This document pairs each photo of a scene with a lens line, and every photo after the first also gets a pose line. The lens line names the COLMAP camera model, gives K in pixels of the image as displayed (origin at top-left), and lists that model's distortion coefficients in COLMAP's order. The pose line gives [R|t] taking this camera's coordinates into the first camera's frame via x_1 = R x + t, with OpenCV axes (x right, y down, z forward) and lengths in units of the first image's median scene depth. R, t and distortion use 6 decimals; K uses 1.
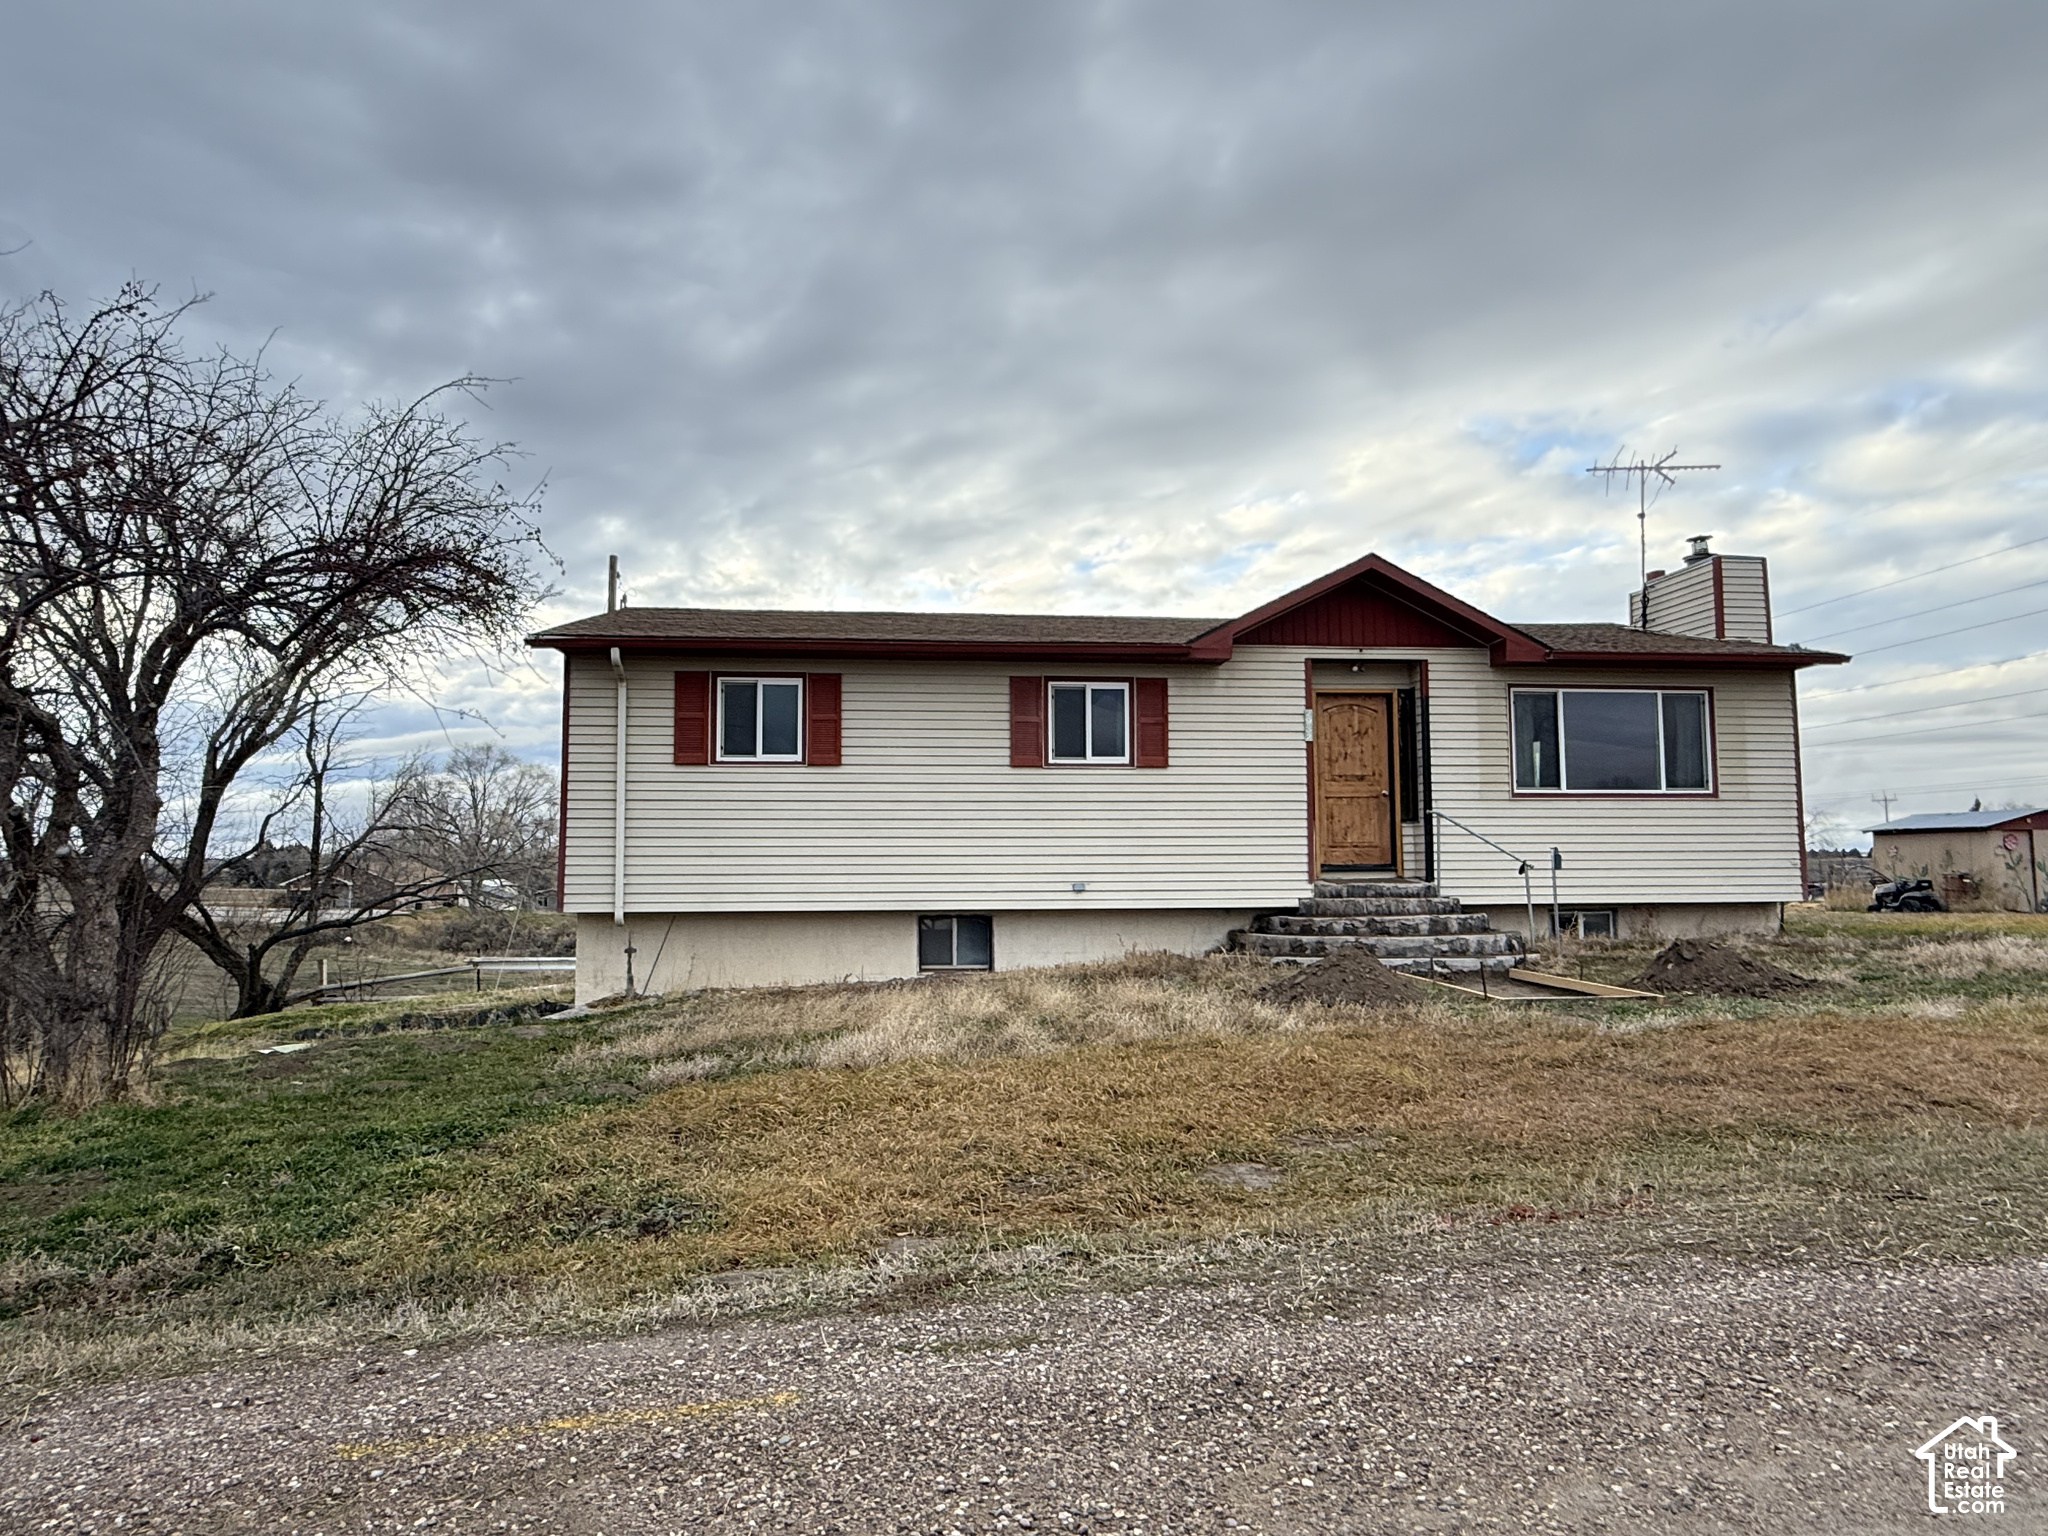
lens RADIAL K [[1301.3, 0, 1018.5], [0, 1301.3, 779.8], [0, 0, 1]] dist [0.020956, -0.001358]
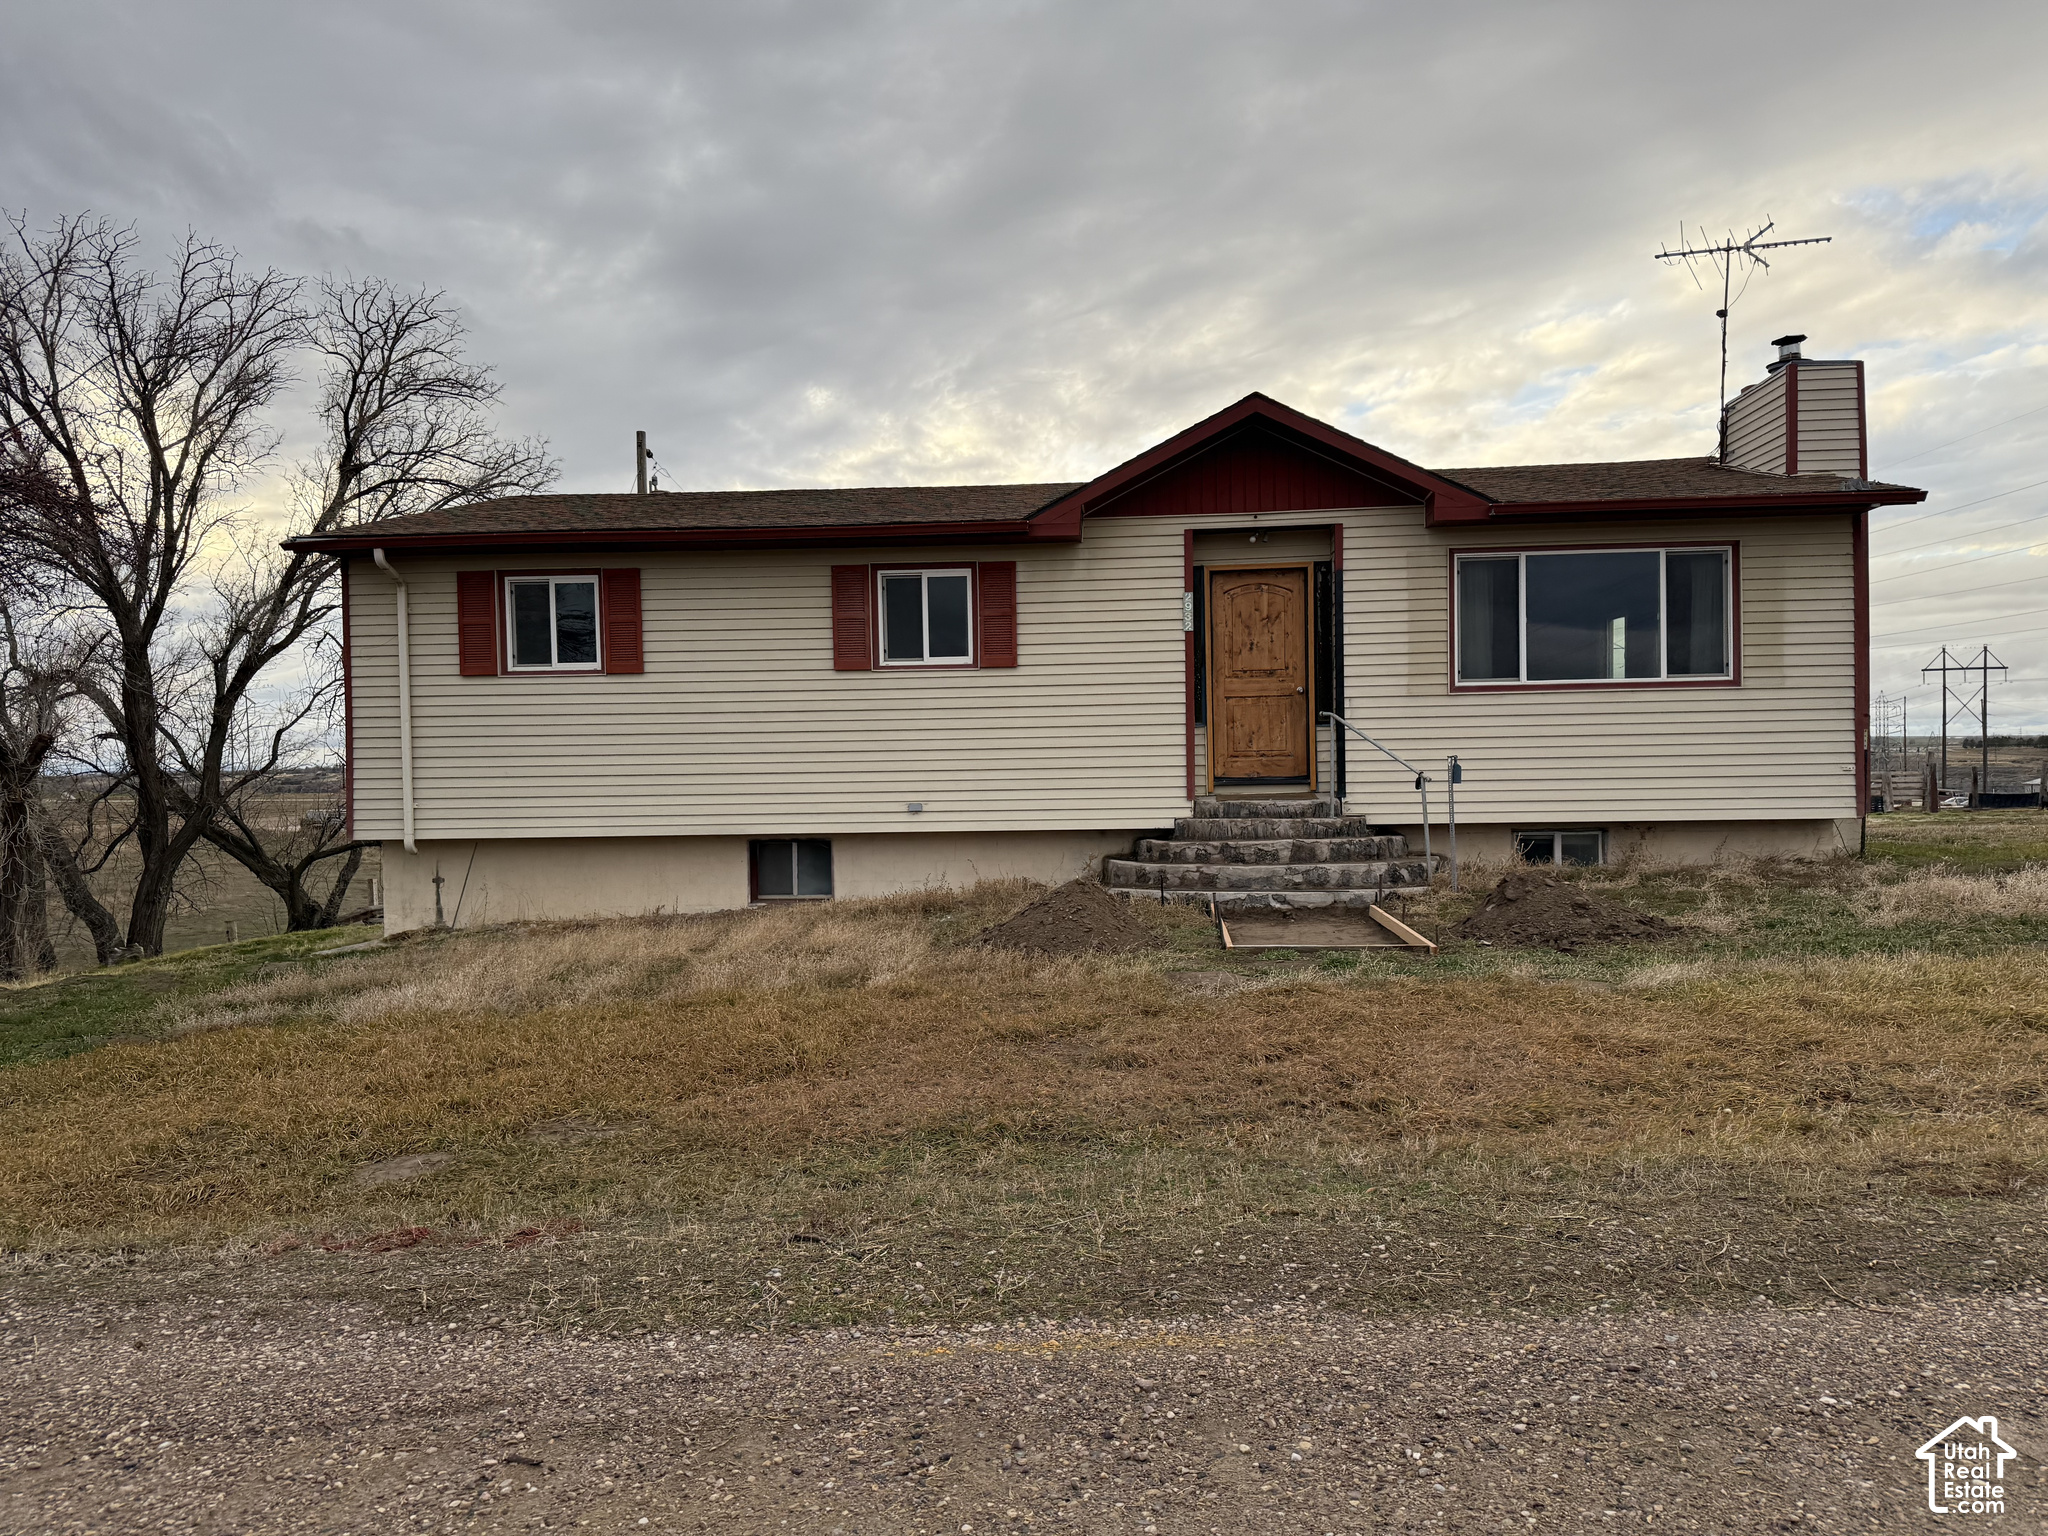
lens RADIAL K [[1443.1, 0, 1013.8], [0, 1443.1, 772.4], [0, 0, 1]] dist [0.067609, -0.053240]
pose [[0.981996, -0.011800, -0.188533, 0.272369], [0.025549, 0.997173, 0.070668, -0.006682], [0.187167, -0.074212, 0.979521, 0.064038]]
